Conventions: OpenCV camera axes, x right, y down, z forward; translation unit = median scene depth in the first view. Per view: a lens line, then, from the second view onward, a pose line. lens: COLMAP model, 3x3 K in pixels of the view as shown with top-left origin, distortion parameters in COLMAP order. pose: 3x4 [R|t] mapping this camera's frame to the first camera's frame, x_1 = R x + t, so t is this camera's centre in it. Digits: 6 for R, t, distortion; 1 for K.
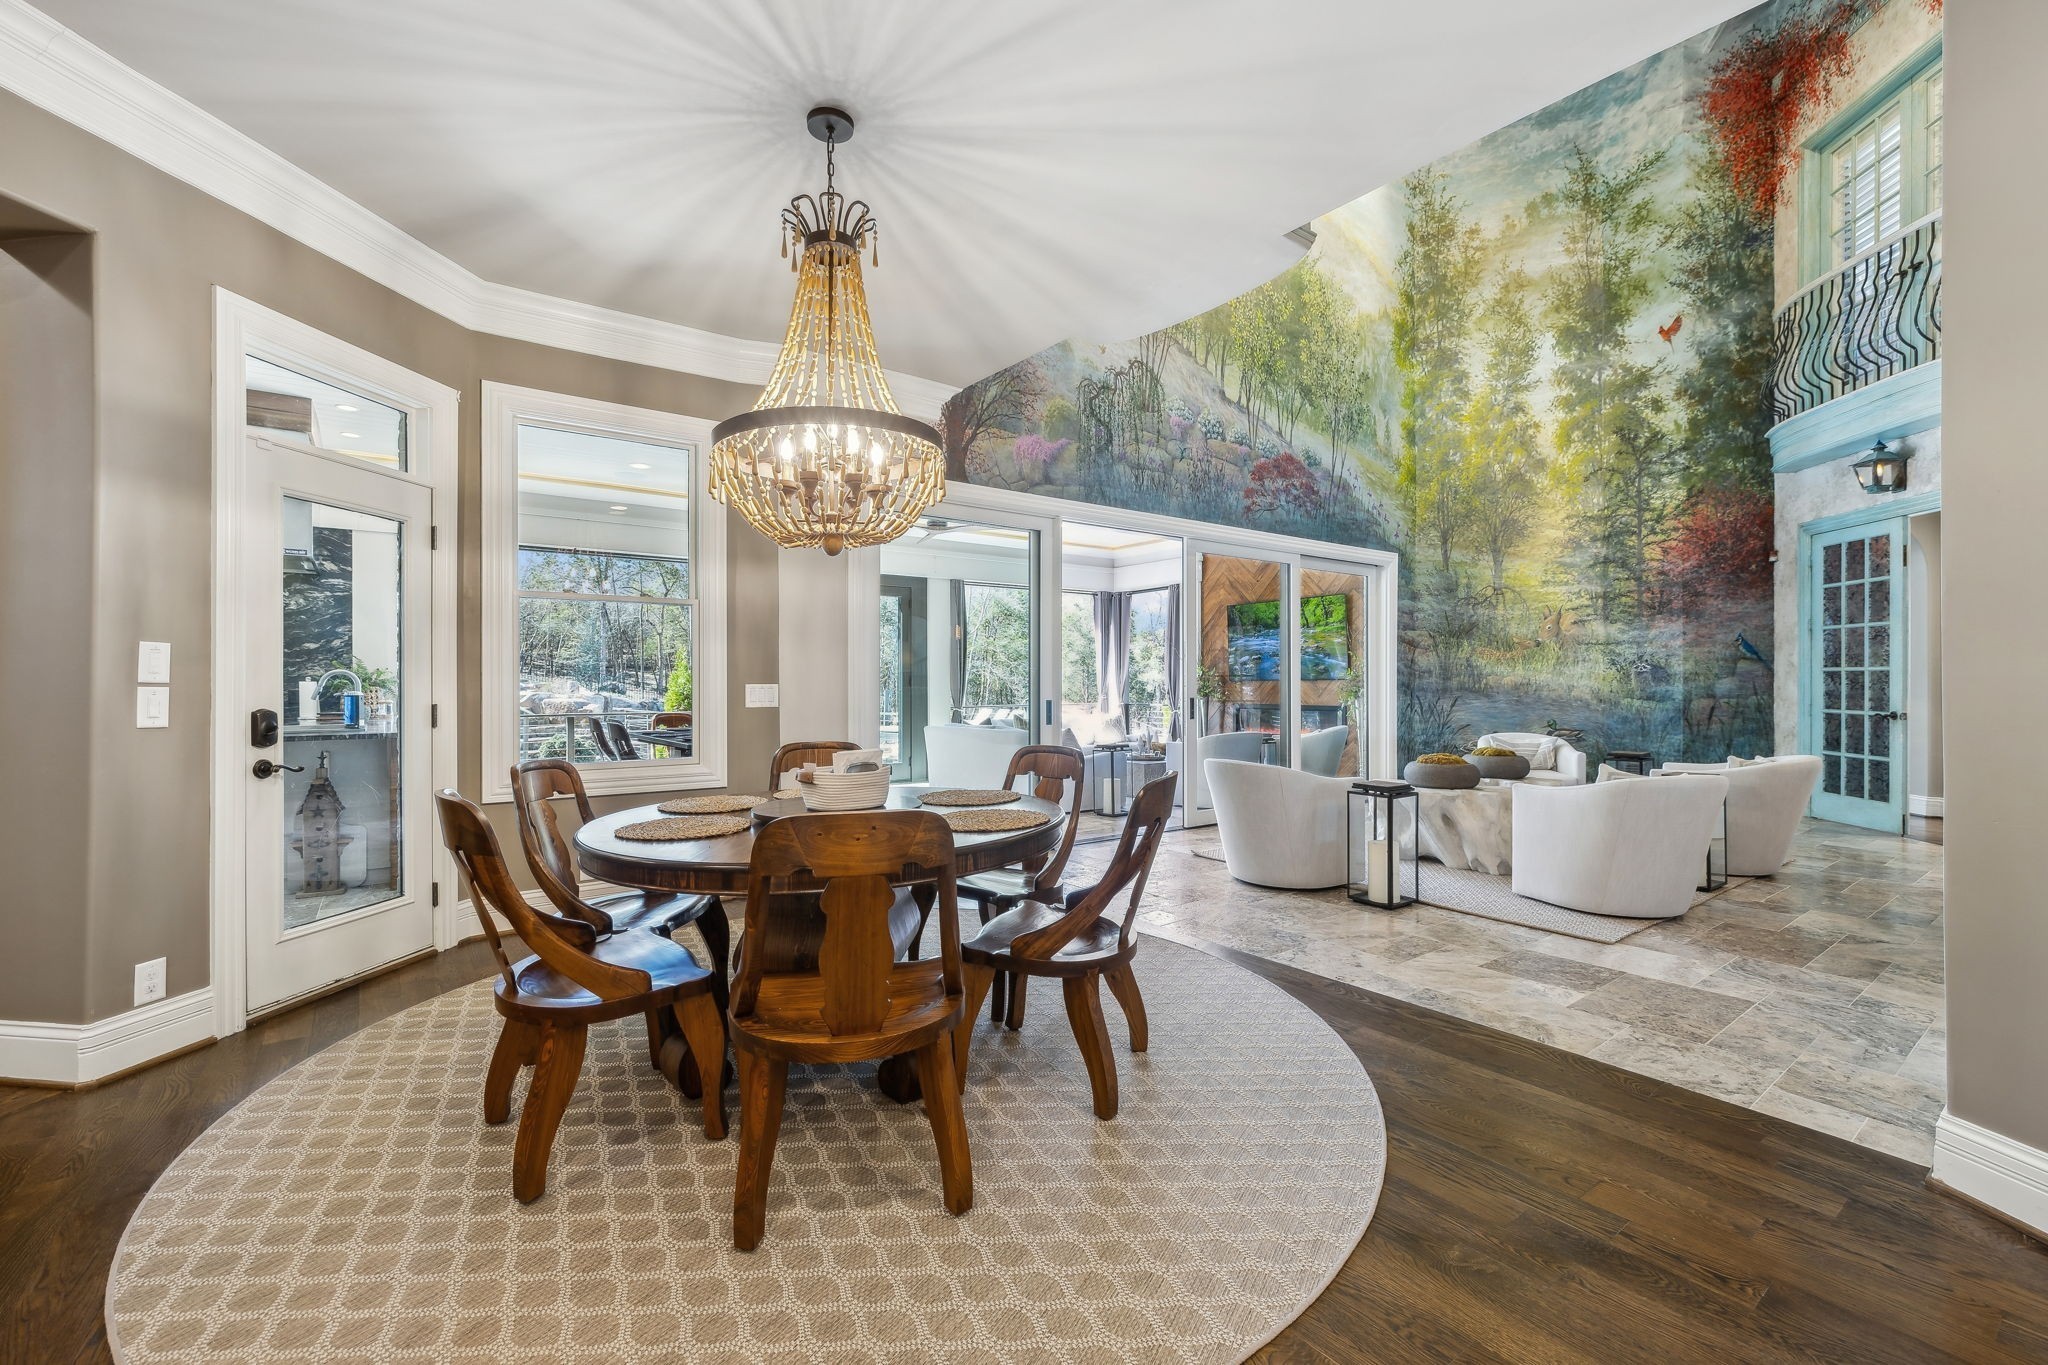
lens RADIAL K [[853.0, 0, 1016.8], [0, 853.0, 684.0], [0, 0, 1]] dist [-0.000454, 0.000043]
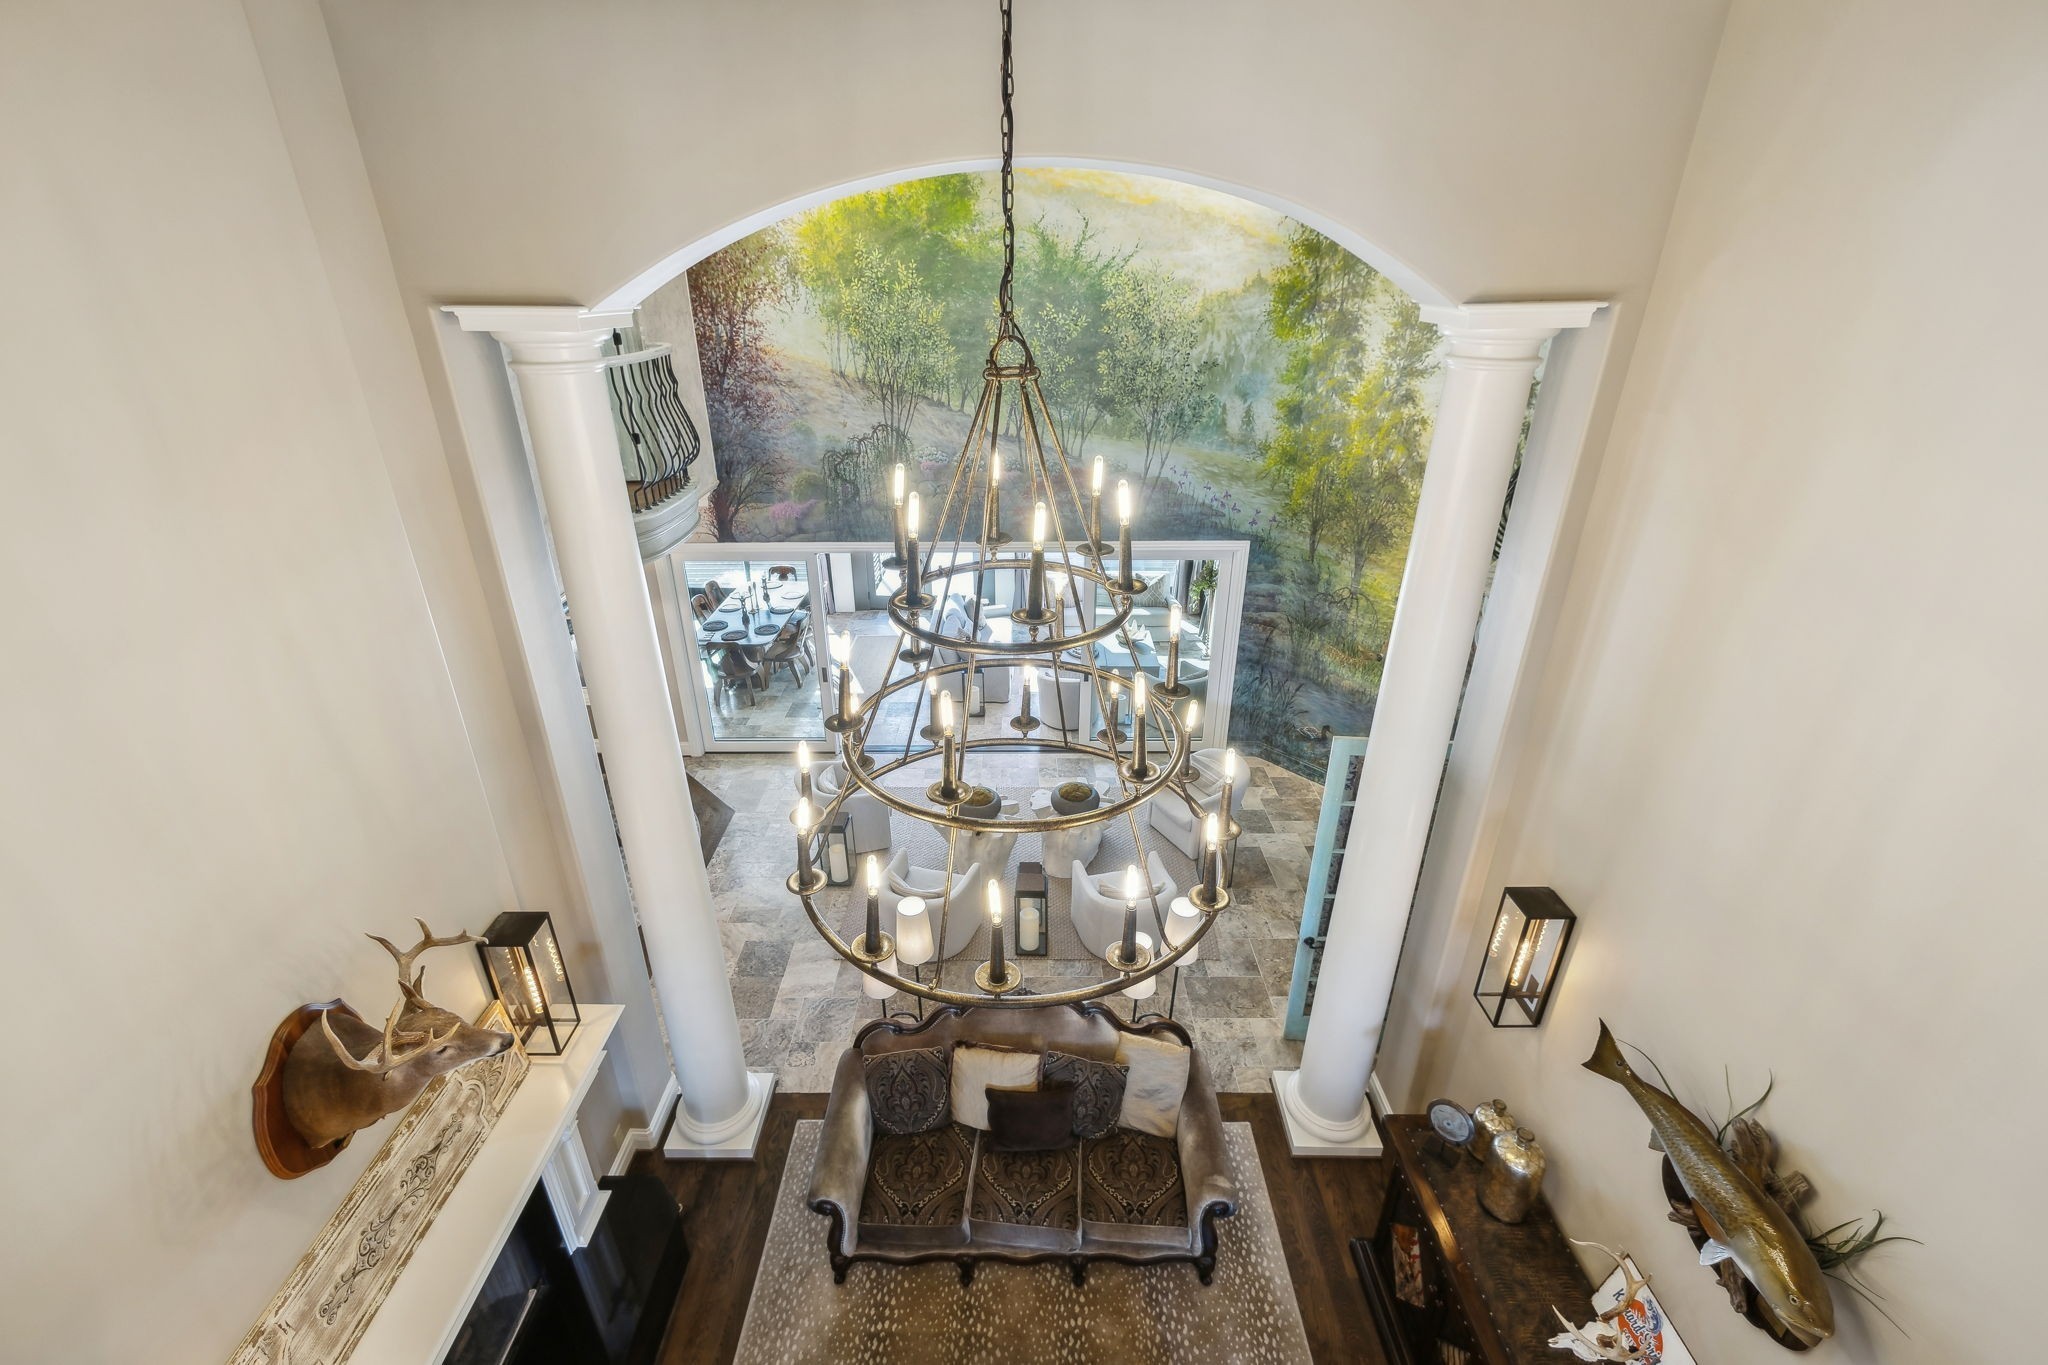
lens RADIAL K [[859.8, 0, 1025.3], [0, 859.8, 667.4], [0, 0, 1]] dist [0.000854, 0.000003]
pose [[0.803767, 0.249690, -0.540013, 0.809461], [0.000247, 0.907529, 0.419989, -0.438146], [0.594945, -0.337707, 0.729380, 0.063096]]
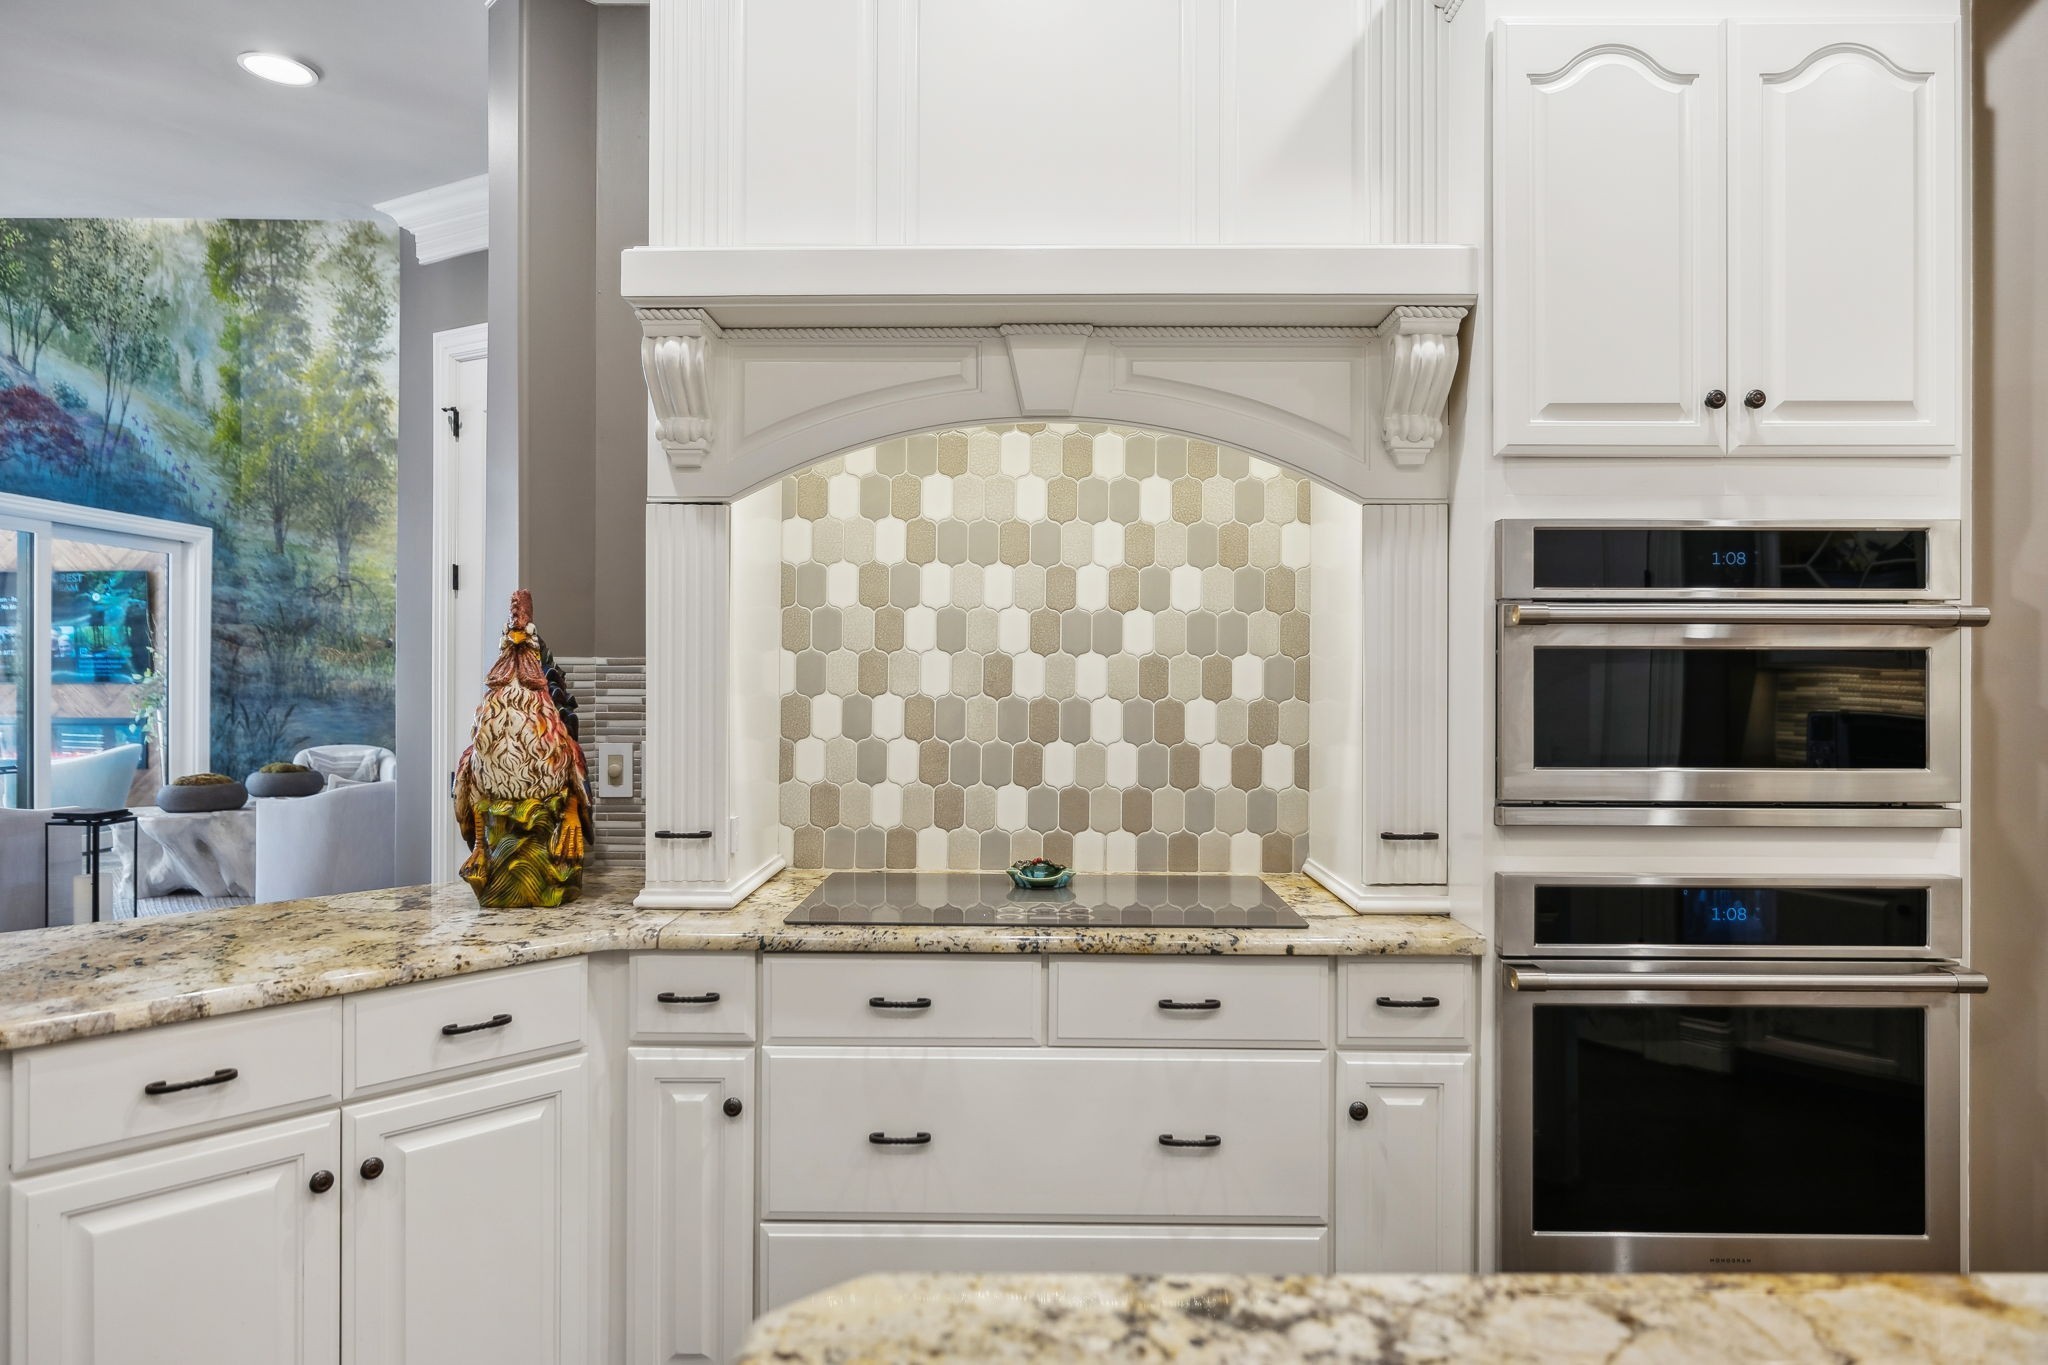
lens RADIAL K [[1209.5, 0, 1021.9], [0, 1209.5, 671.7], [0, 0, 1]] dist [-0.001195, -0.000086]
pose [[0.605310, 0.004369, 0.795978, 0.000836], [-0.003265, 0.999990, -0.003006, -0.016438], [-0.795983, -0.000779, 0.605318, -0.300934]]
